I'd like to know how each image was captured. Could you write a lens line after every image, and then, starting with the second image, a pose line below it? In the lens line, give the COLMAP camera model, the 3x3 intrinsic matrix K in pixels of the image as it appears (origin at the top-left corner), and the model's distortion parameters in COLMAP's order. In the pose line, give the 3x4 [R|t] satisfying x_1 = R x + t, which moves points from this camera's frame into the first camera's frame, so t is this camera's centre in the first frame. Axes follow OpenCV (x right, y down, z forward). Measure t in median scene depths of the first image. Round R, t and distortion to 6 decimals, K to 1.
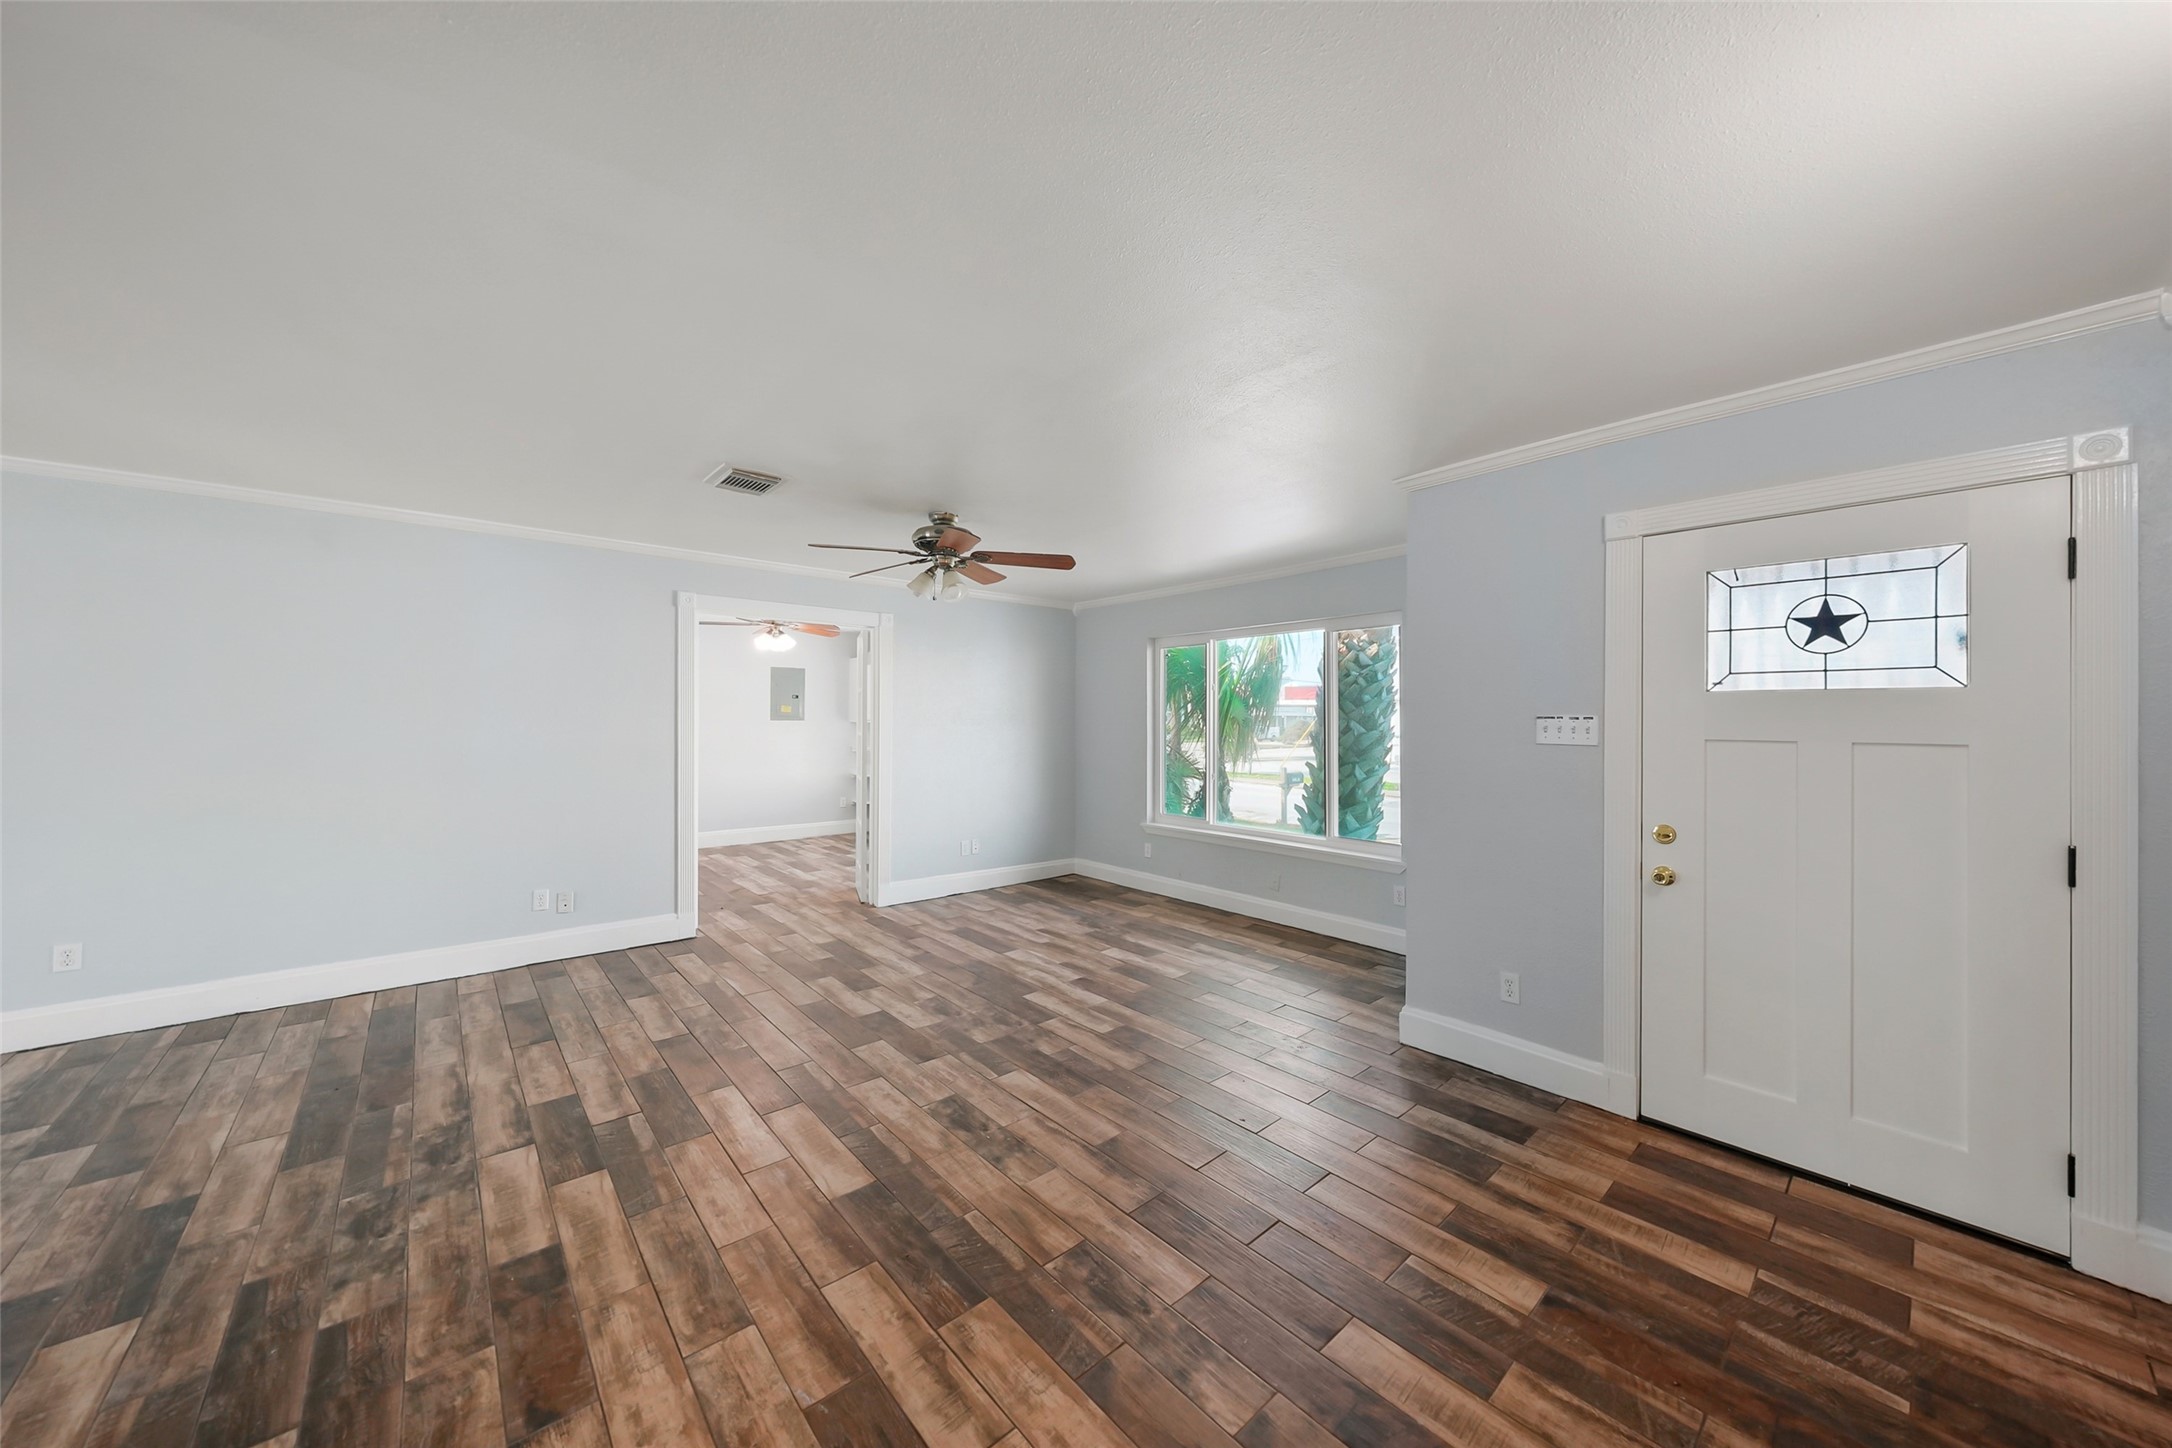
lens RADIAL K [[746.1, 0, 1085.1], [0, 746.1, 715.2], [0, 0, 1]] dist [-0.001464, 0.000742]
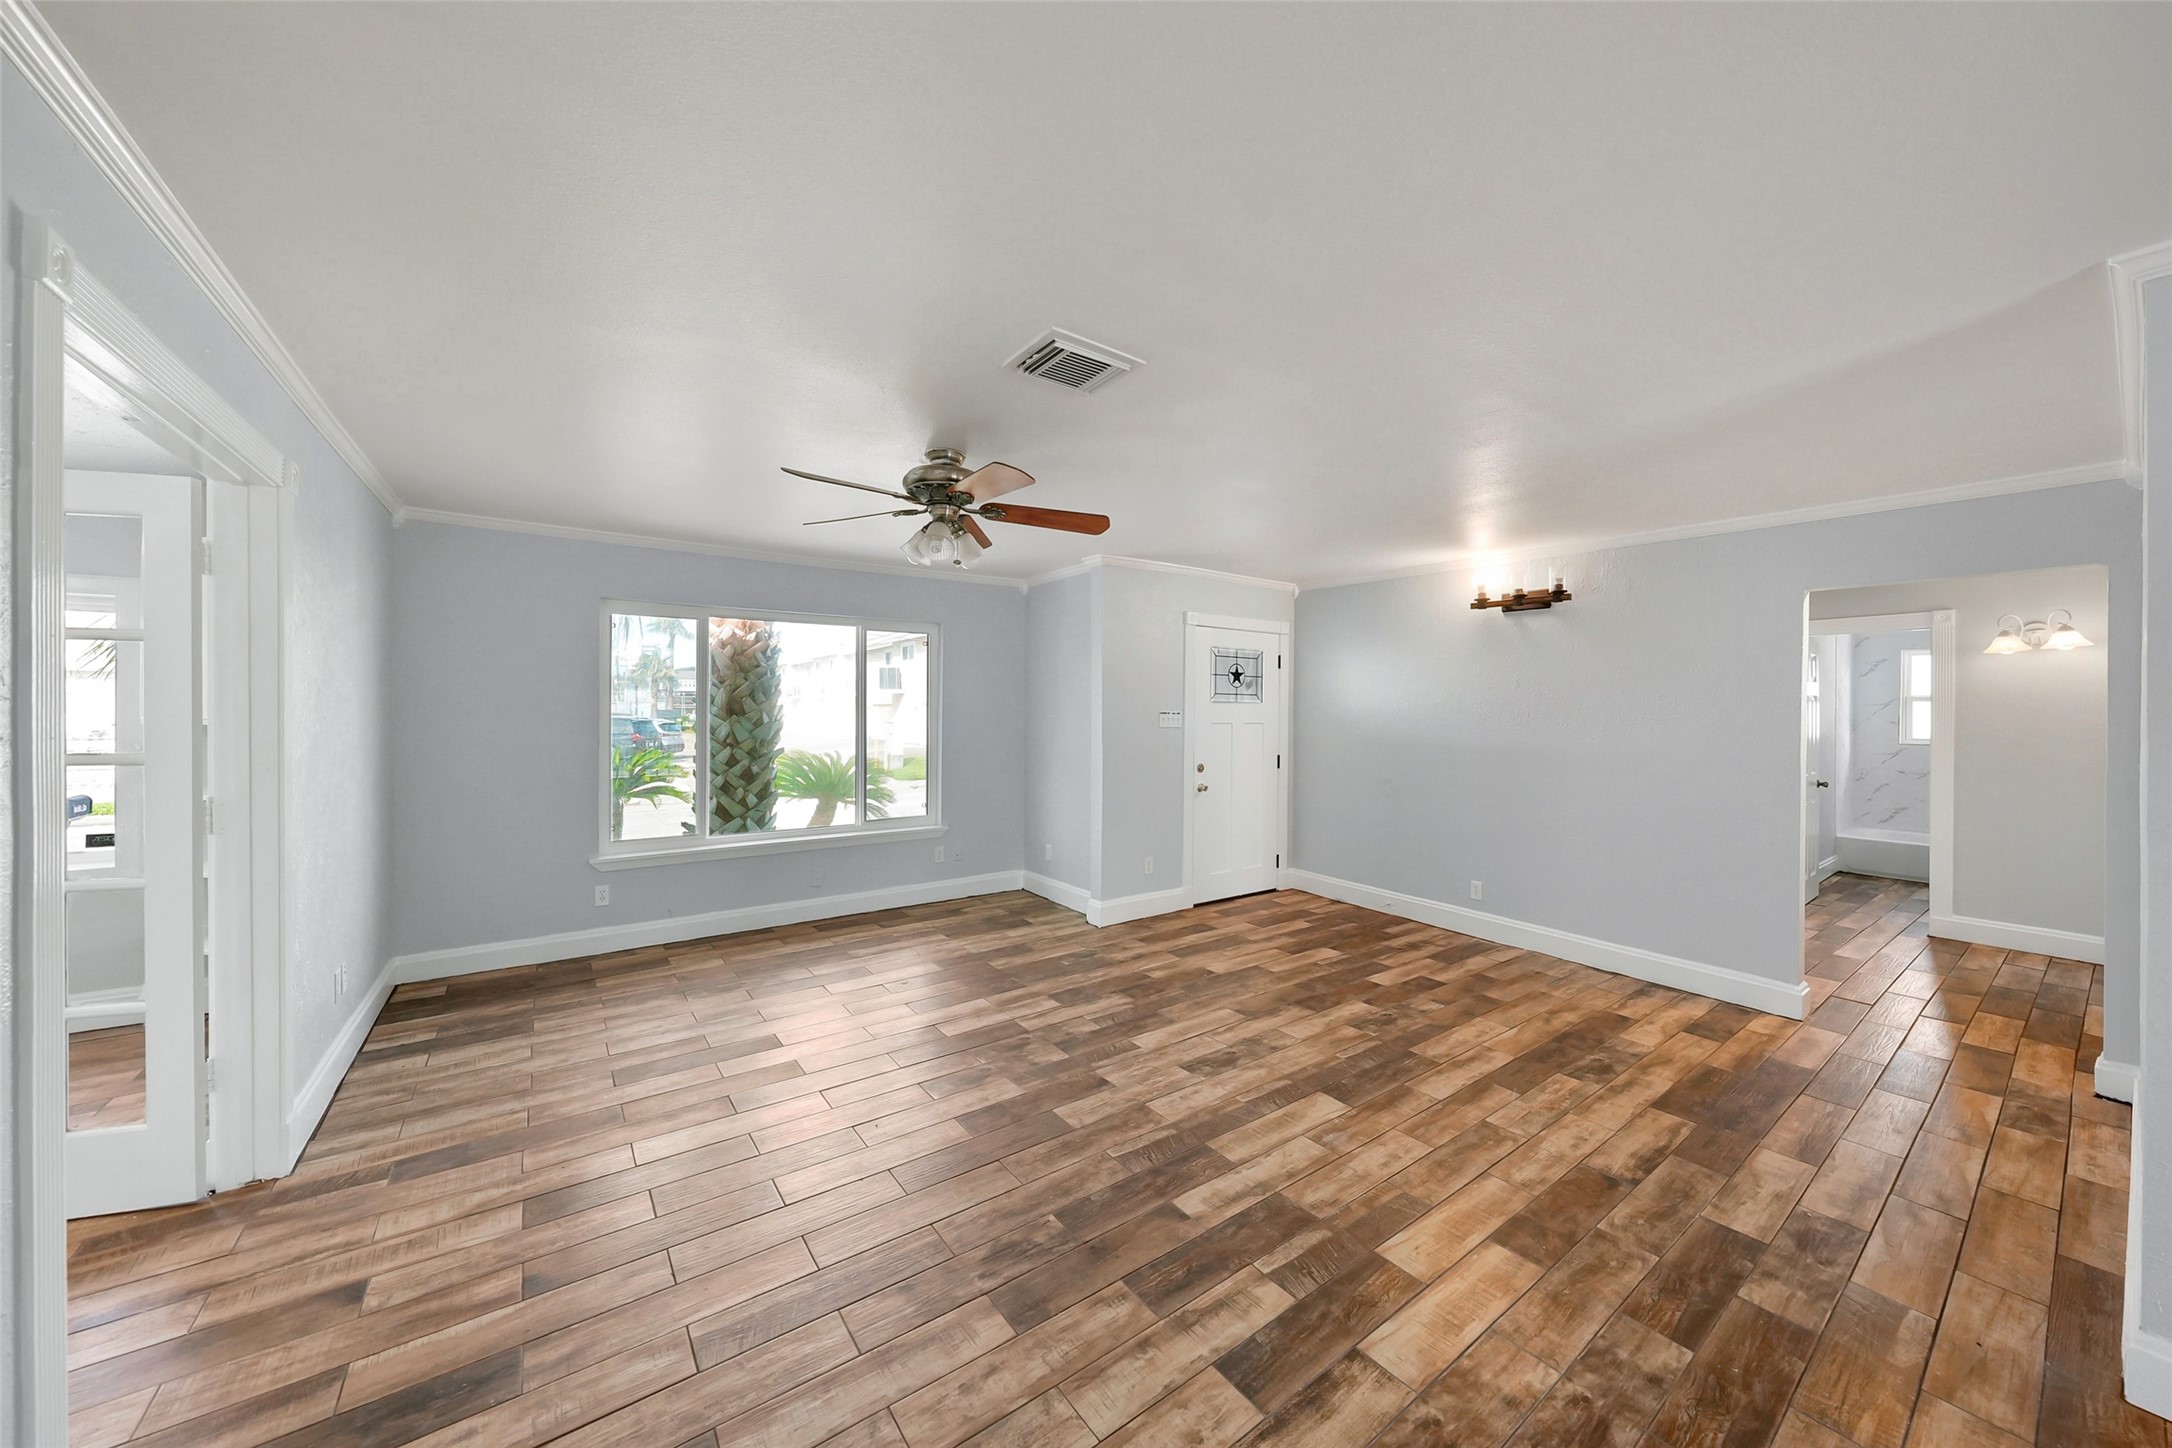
lens RADIAL K [[746.1, 0, 1080.4], [0, 746.1, 708.6], [0, 0, 1]] dist [-0.001464, 0.000742]
pose [[0.098105, -0.000908, 0.995176, -1.657722], [-0.011699, 0.999929, 0.002066, -0.012691], [-0.995107, -0.011845, 0.098087, 1.366881]]
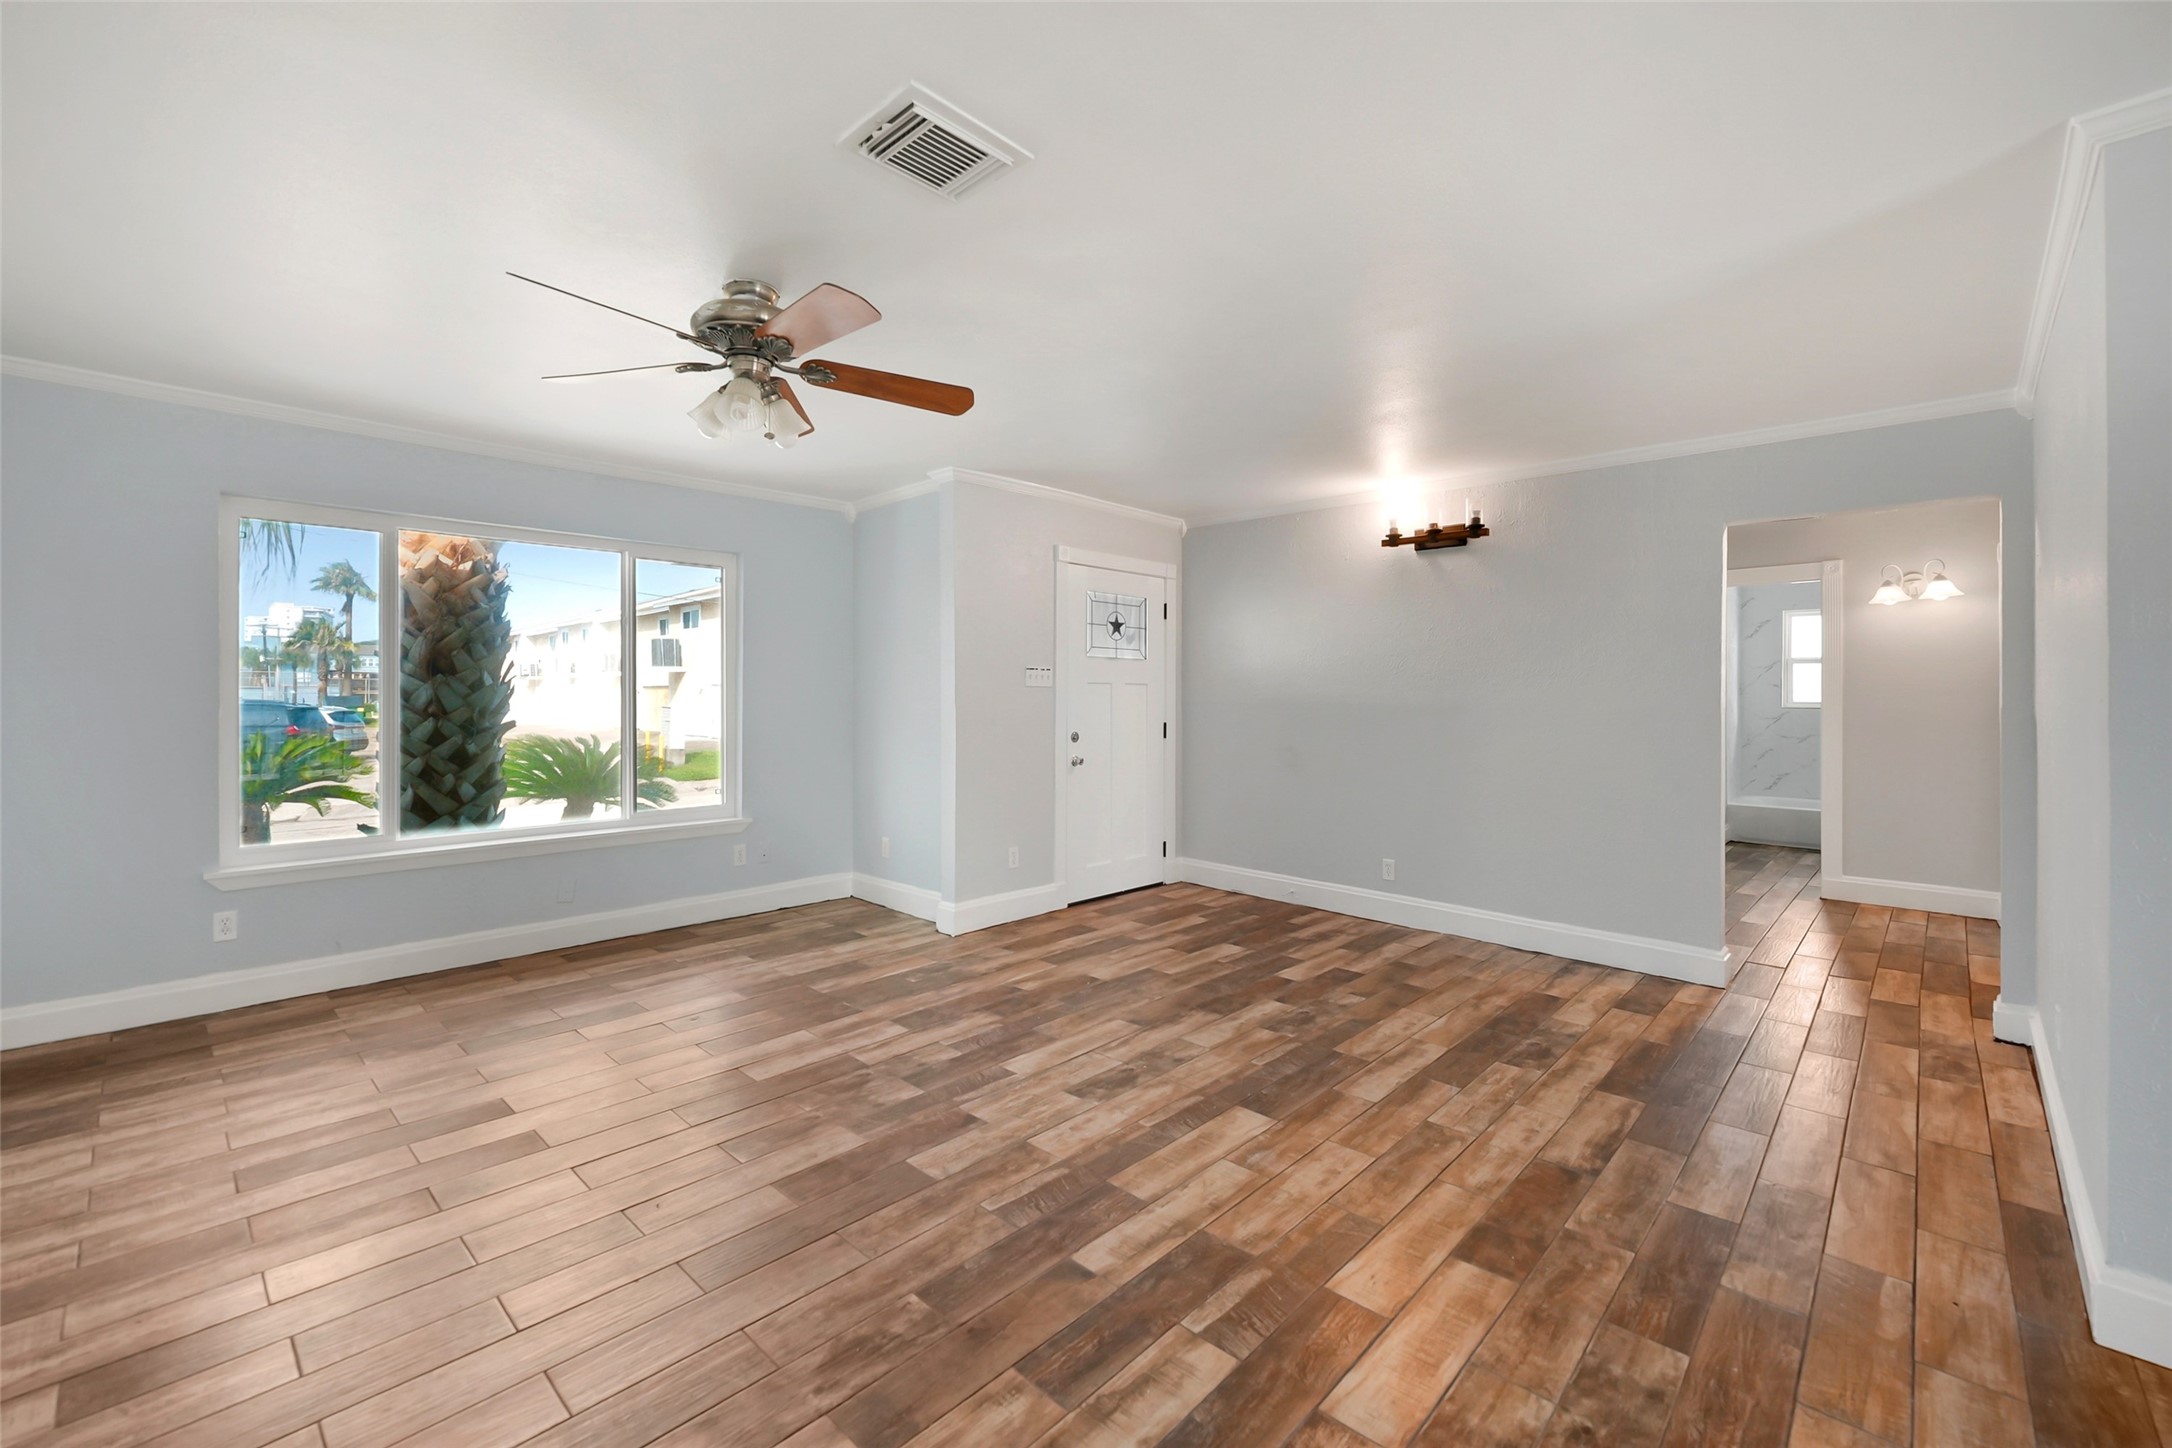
lens RADIAL K [[889.9, 0, 1077.4], [0, 889.9, 694.6], [0, 0, 1]] dist [0.002711, 0.000104]
pose [[-0.084763, -0.002244, 0.996399, -1.562876], [-0.007014, 0.999974, 0.001655, 0.068864], [-0.996376, -0.006848, -0.084777, 1.410991]]
